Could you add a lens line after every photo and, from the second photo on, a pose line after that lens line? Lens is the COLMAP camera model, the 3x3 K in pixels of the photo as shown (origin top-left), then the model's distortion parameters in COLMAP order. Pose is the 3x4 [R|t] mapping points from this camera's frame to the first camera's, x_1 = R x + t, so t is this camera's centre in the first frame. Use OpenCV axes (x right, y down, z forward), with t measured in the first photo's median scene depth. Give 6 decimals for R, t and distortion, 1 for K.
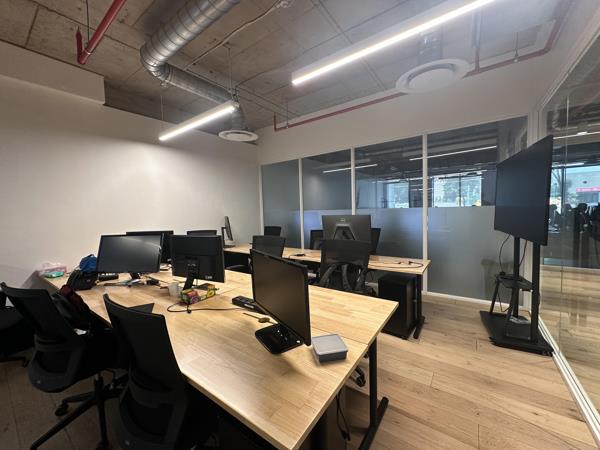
lens RADIAL K [[239.3, 0, 298.9], [0, 239.3, 223.5], [0, 0, 1]] dist [0.000647, 0.000933]
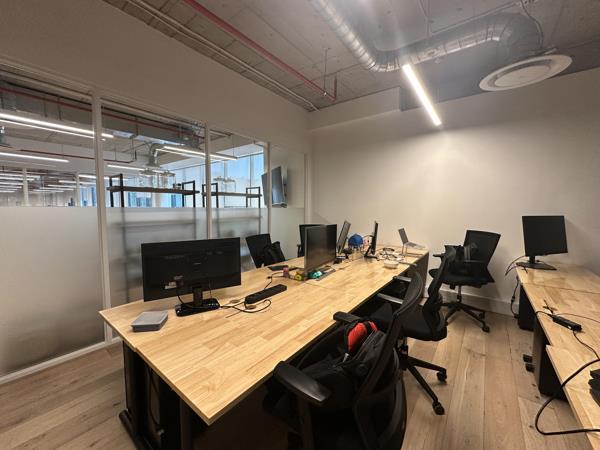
lens RADIAL K [[239.3, 0, 299.5], [0, 239.3, 226.2], [0, 0, 1]] dist [0.000647, 0.000933]
pose [[-0.038737, 0.108354, -0.993357, 0.791425], [-0.072229, 0.991199, 0.110936, -0.074637], [0.996636, 0.076046, -0.030569, 1.136716]]
